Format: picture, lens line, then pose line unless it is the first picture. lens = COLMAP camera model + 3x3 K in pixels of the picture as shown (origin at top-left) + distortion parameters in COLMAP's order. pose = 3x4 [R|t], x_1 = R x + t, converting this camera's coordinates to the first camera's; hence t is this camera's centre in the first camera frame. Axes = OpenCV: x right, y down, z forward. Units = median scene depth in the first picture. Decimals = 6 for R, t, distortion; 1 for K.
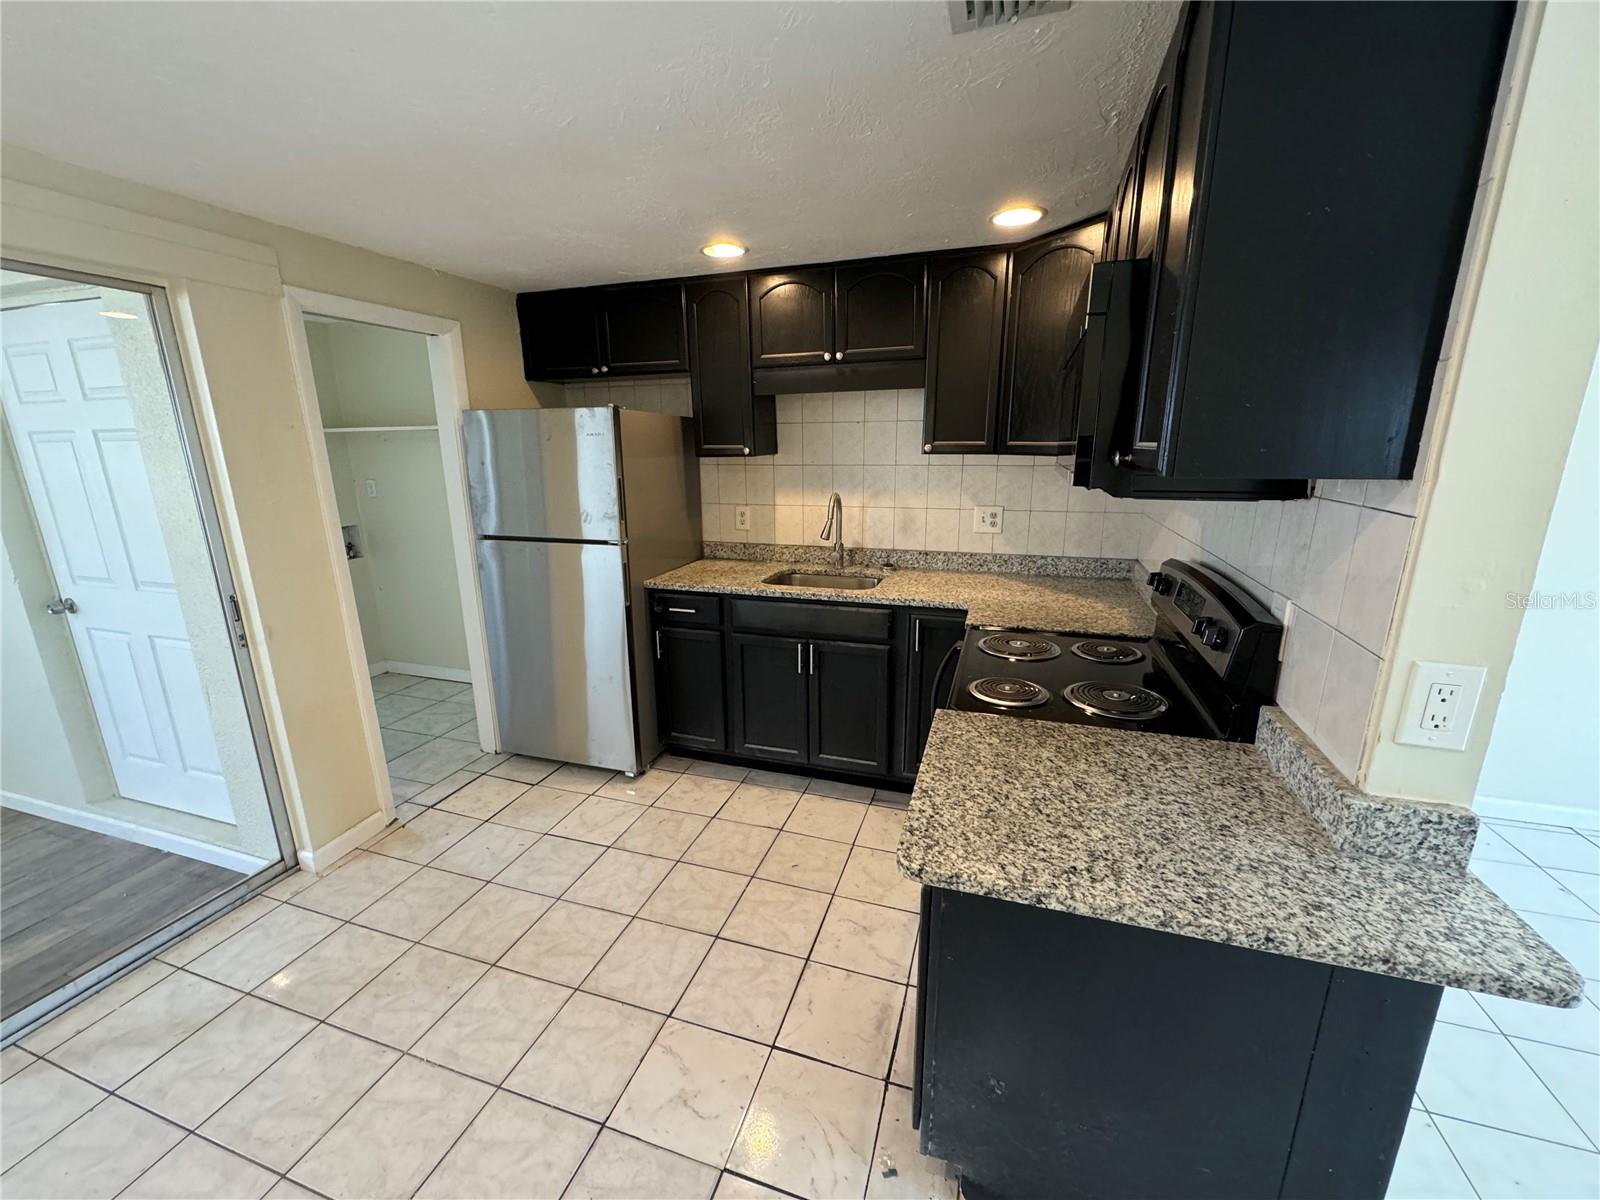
lens RADIAL K [[639.5, 0, 802.3], [0, 639.5, 601.7], [0, 0, 1]] dist [-0.002607, 0.000979]
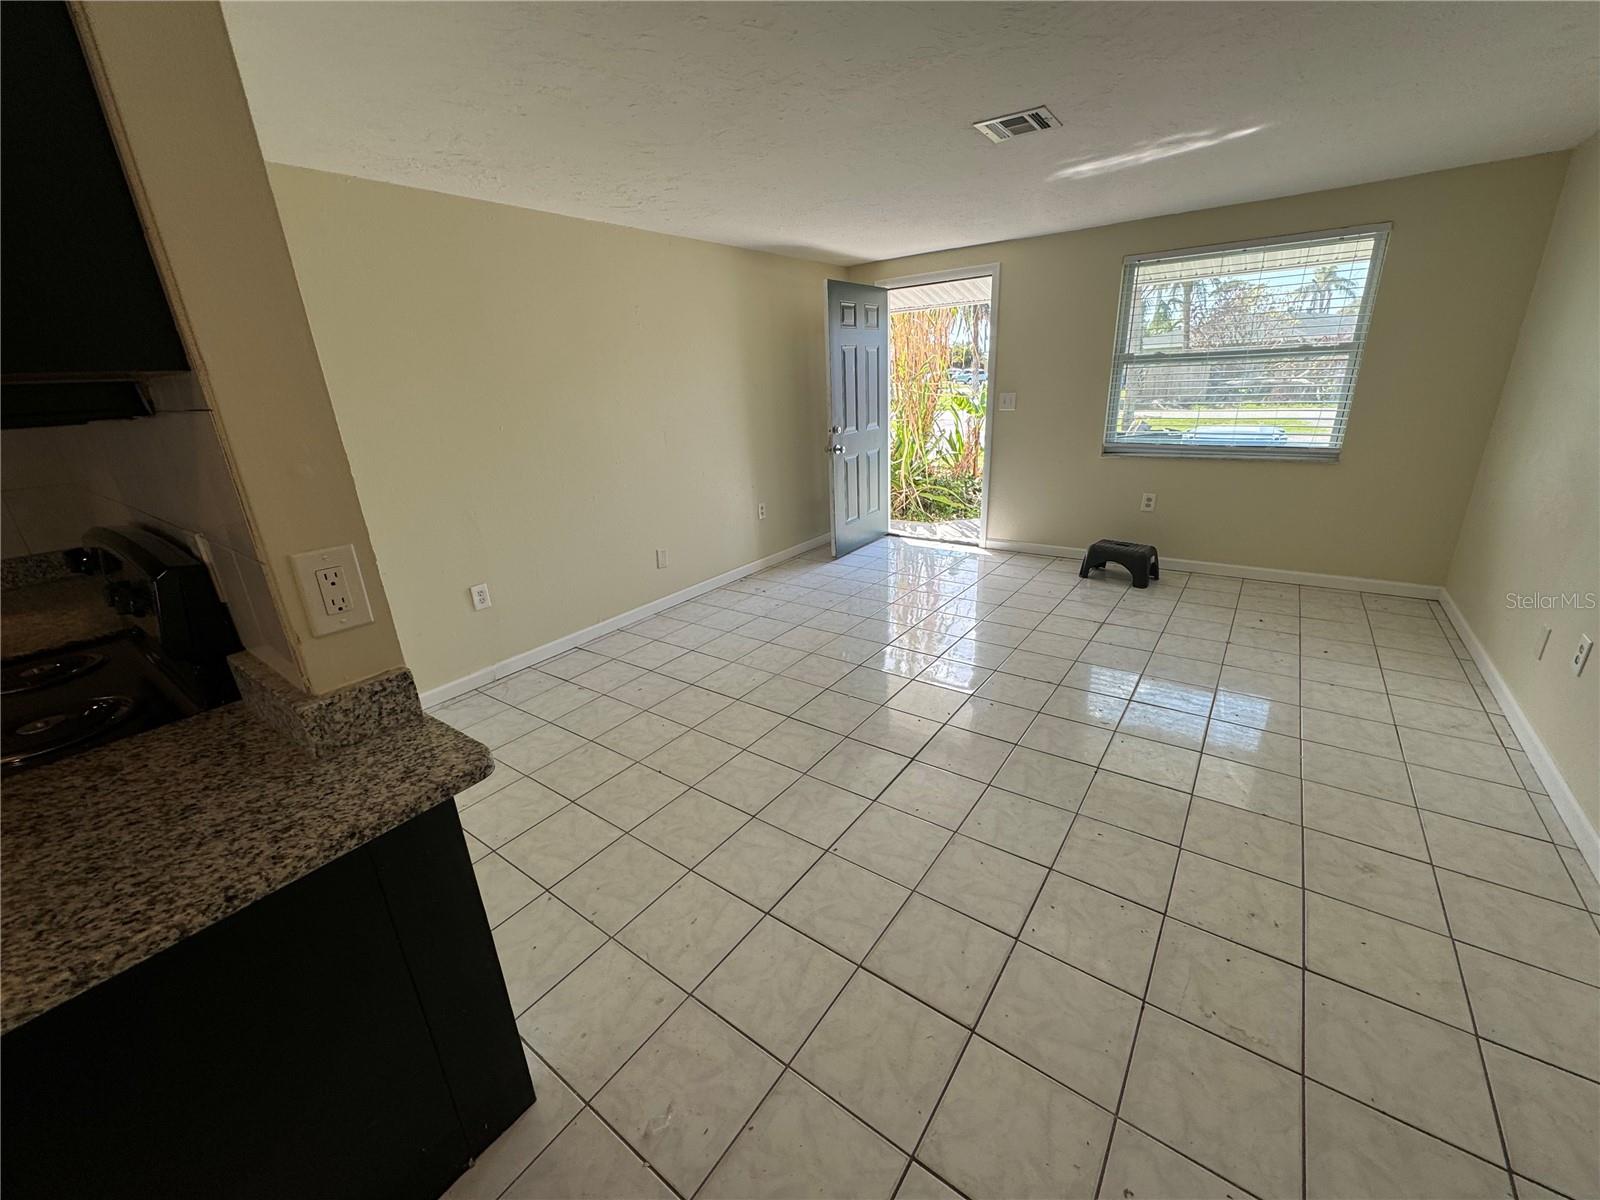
lens RADIAL K [[639.5, 0, 801.9], [0, 639.5, 598.3], [0, 0, 1]] dist [-0.002607, 0.000979]
pose [[0.310847, -0.319185, 0.895263, 0.176594], [0.272111, 0.932384, 0.237939, 0.082559], [-0.910675, 0.169648, 0.376683, -0.059833]]
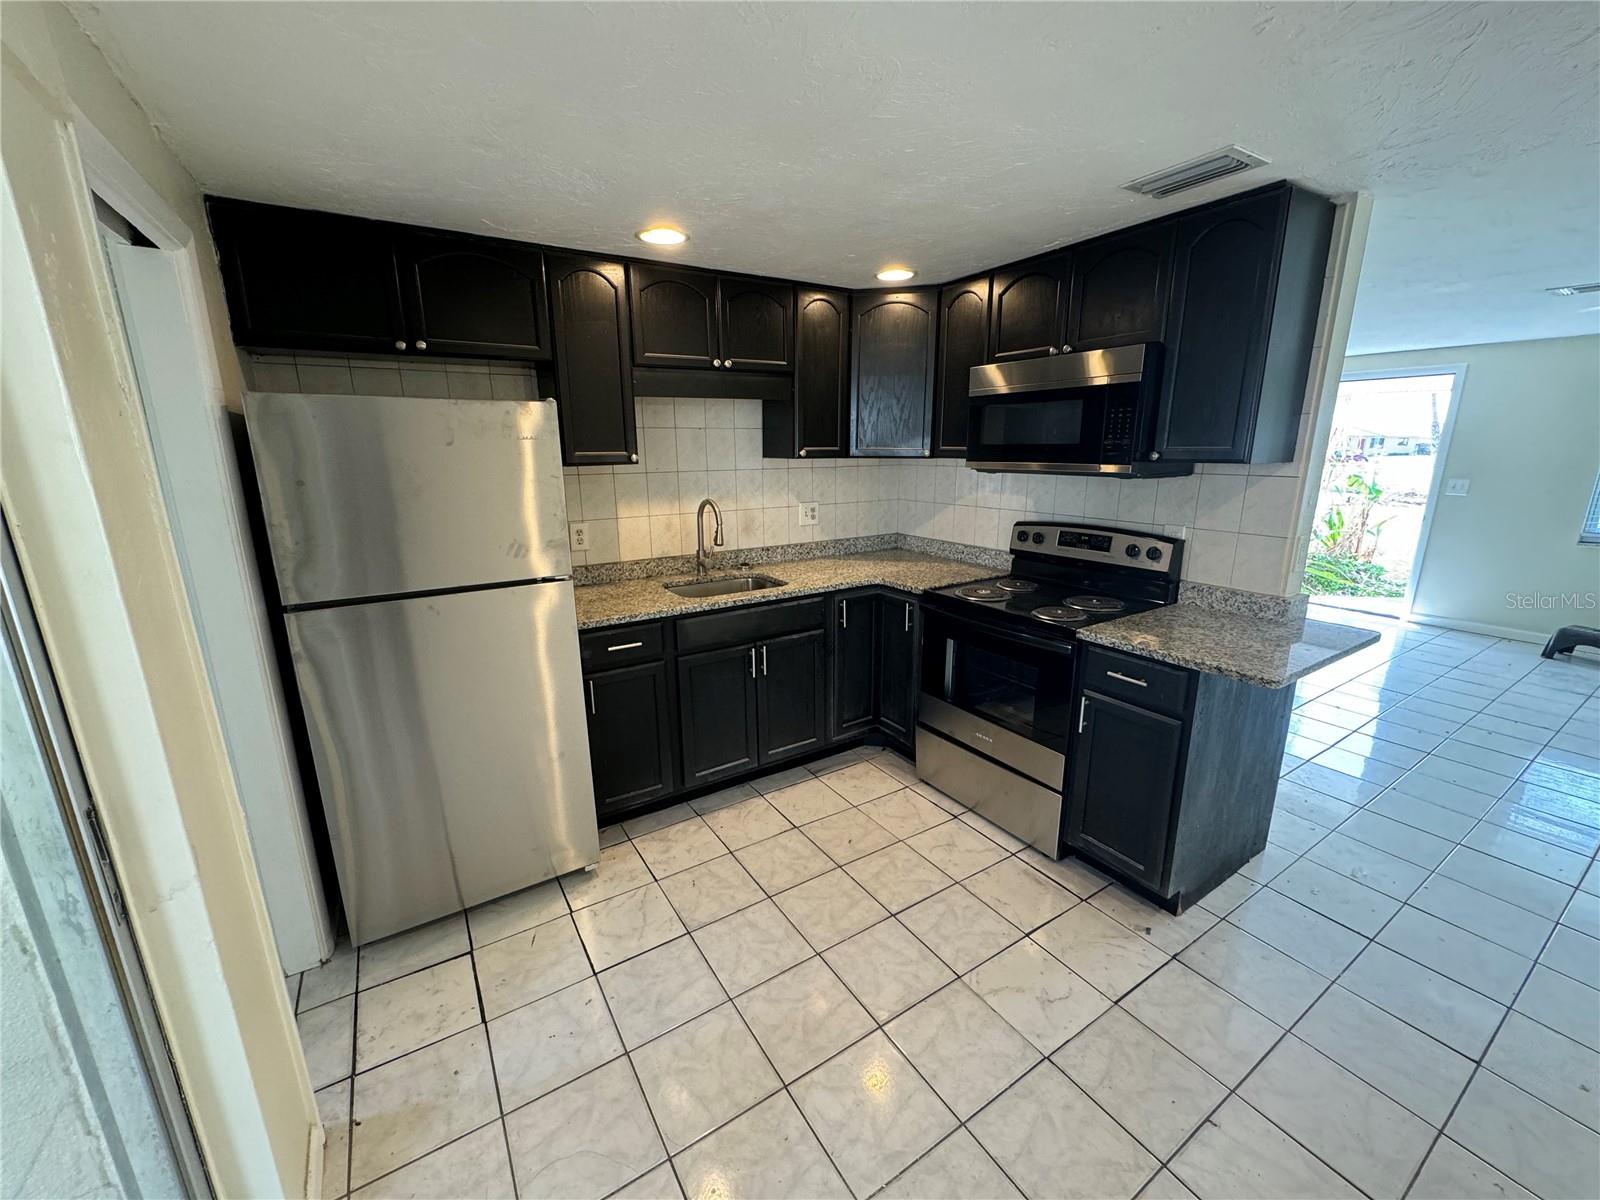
lens RADIAL K [[639.5, 0, 798.0], [0, 639.5, 599.9], [0, 0, 1]] dist [-0.002607, 0.000979]
pose [[0.633533, -0.178280, 0.752896, -1.290952], [0.188498, 0.979335, 0.073286, -0.126941], [-0.750403, 0.095490, 0.654046, 0.522963]]
